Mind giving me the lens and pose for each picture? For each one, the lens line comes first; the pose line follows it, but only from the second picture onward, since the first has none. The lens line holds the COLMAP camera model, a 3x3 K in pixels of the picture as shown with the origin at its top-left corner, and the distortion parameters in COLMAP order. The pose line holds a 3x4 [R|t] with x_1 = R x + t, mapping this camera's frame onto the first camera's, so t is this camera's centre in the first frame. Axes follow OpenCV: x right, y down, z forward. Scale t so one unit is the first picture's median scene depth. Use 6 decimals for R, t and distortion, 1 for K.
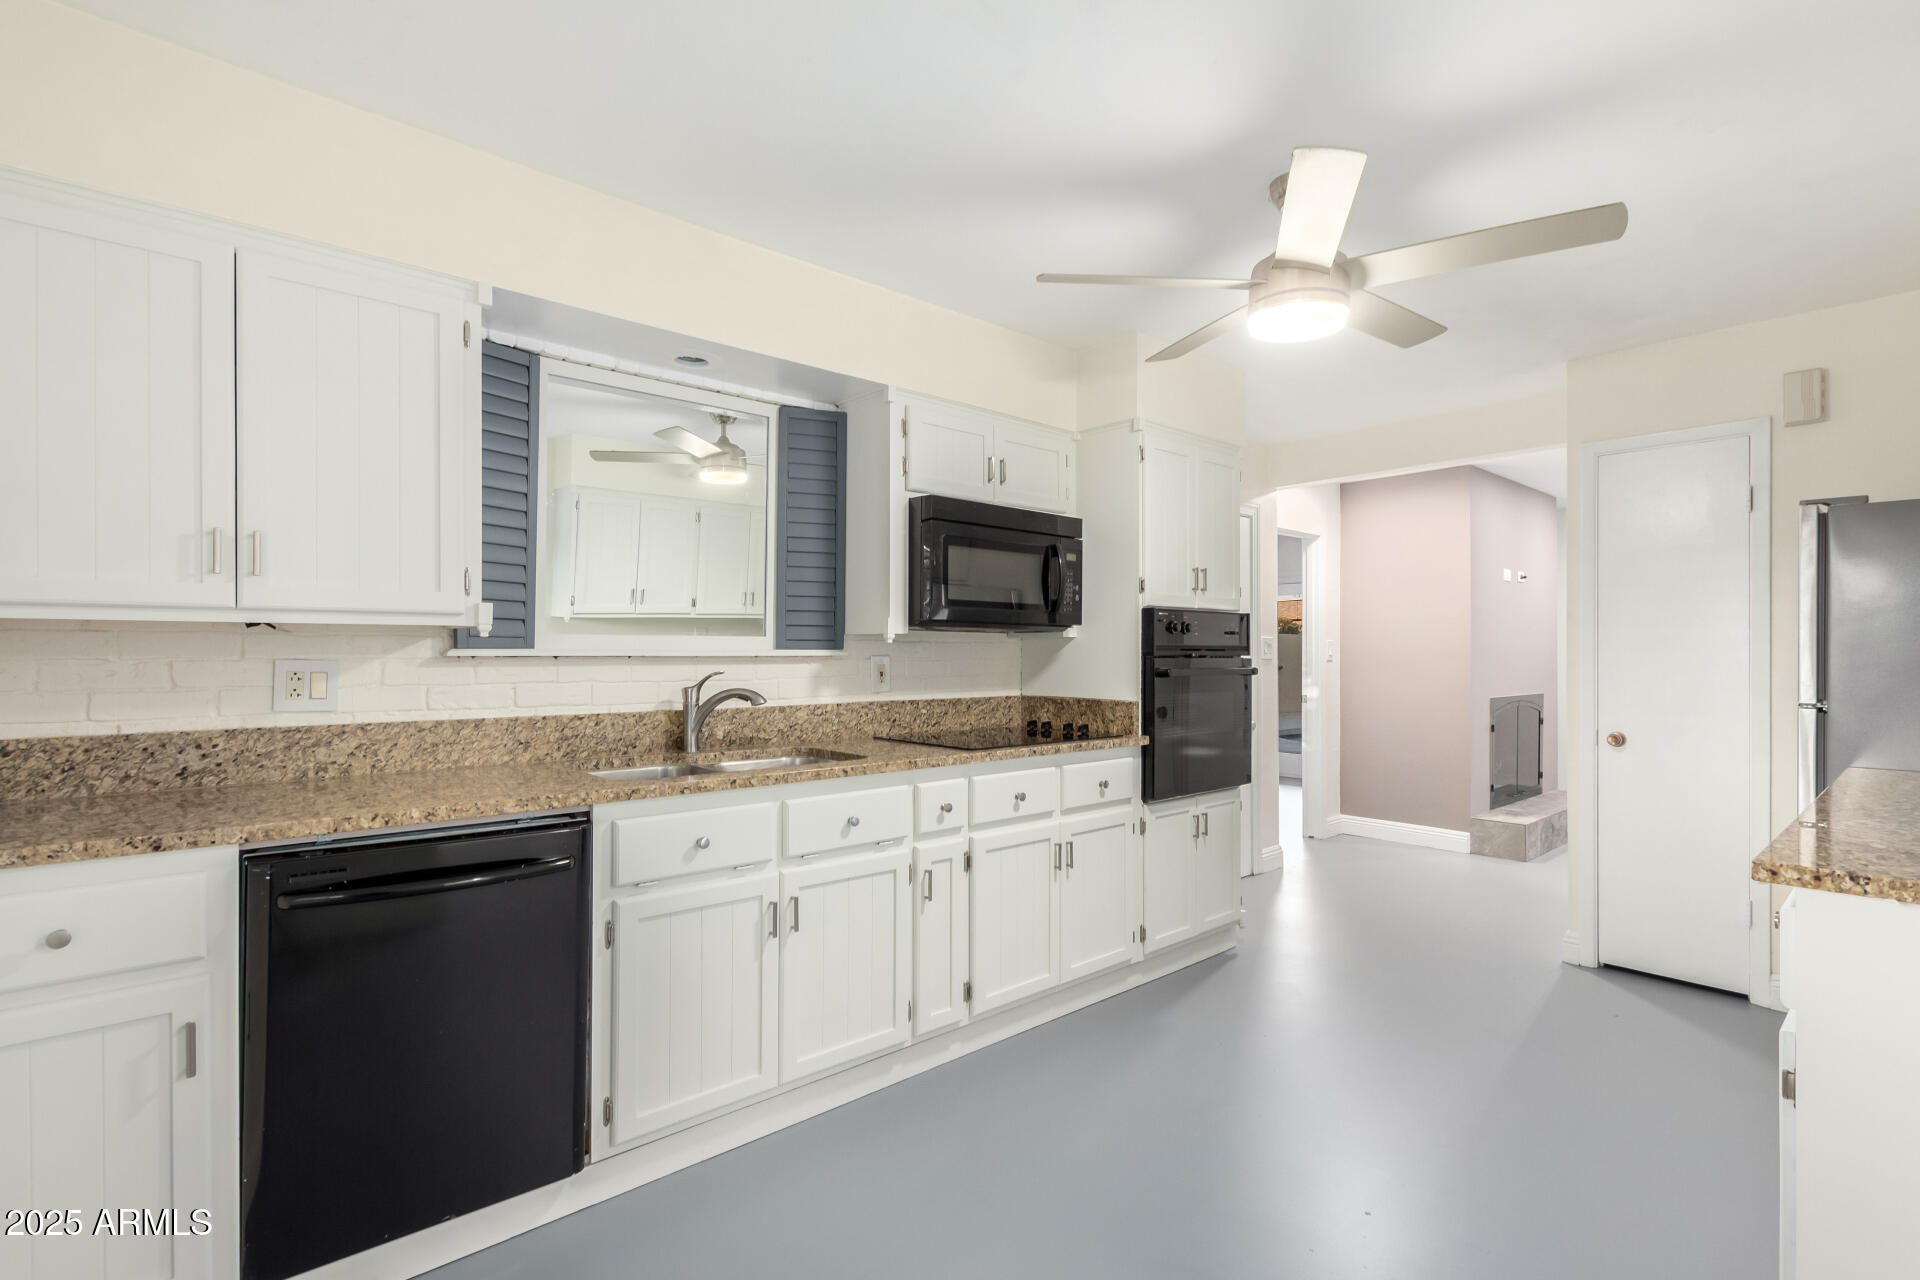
lens RADIAL K [[846.0, 0, 899.5], [0, 846.0, 646.4], [0, 0, 1]] dist [0.007743, 0.000324]
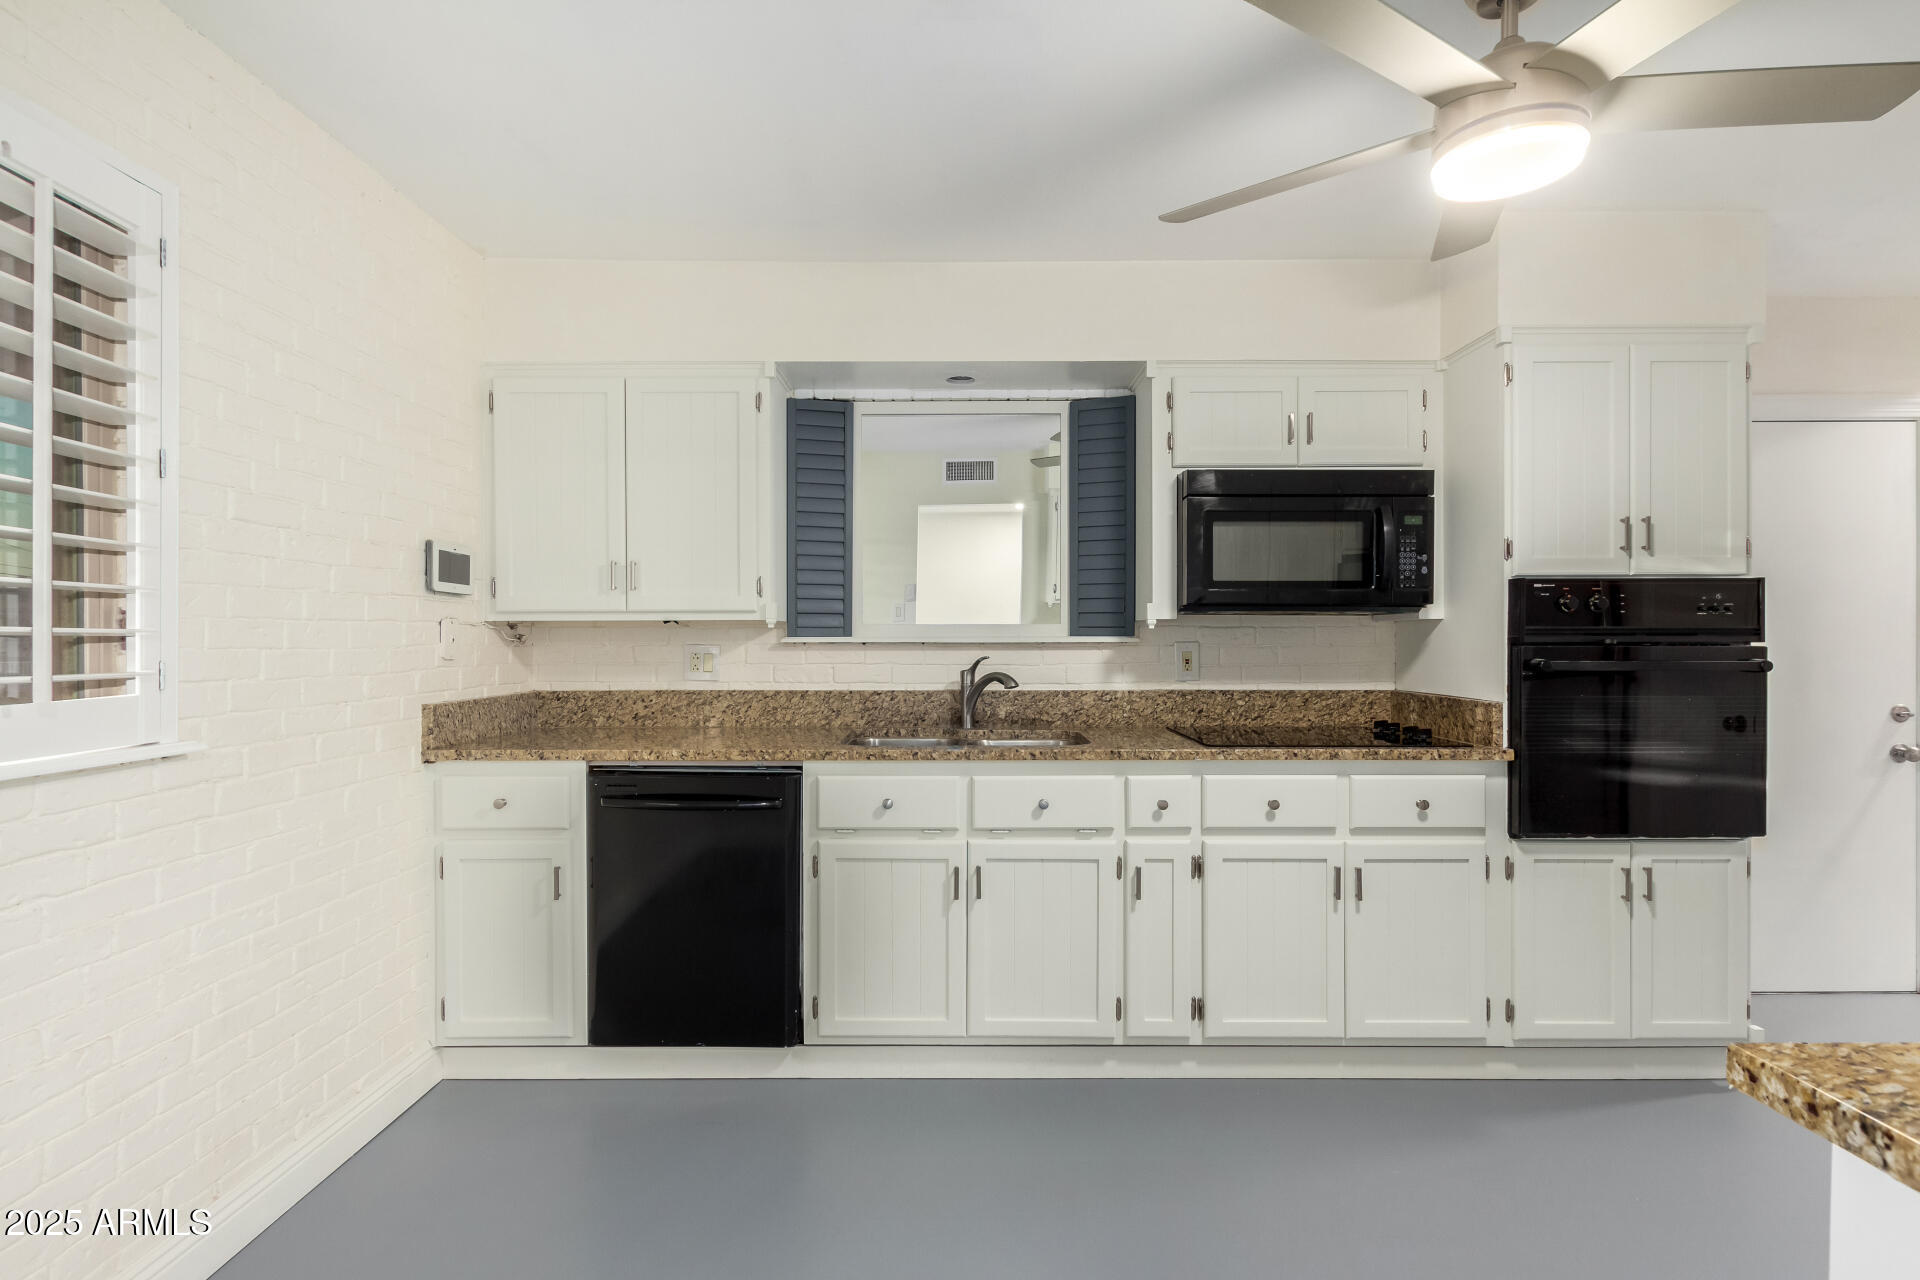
lens RADIAL K [[818.3, 0, 960.0], [0, 818.3, 640.0], [0, 0, 1]] dist [0.002862, 0.000127]
pose [[0.779409, -0.001408, -0.626513, 0.435183], [0.006881, 0.999956, 0.006313, 0.001105], [0.626477, -0.009232, 0.779385, 0.151106]]
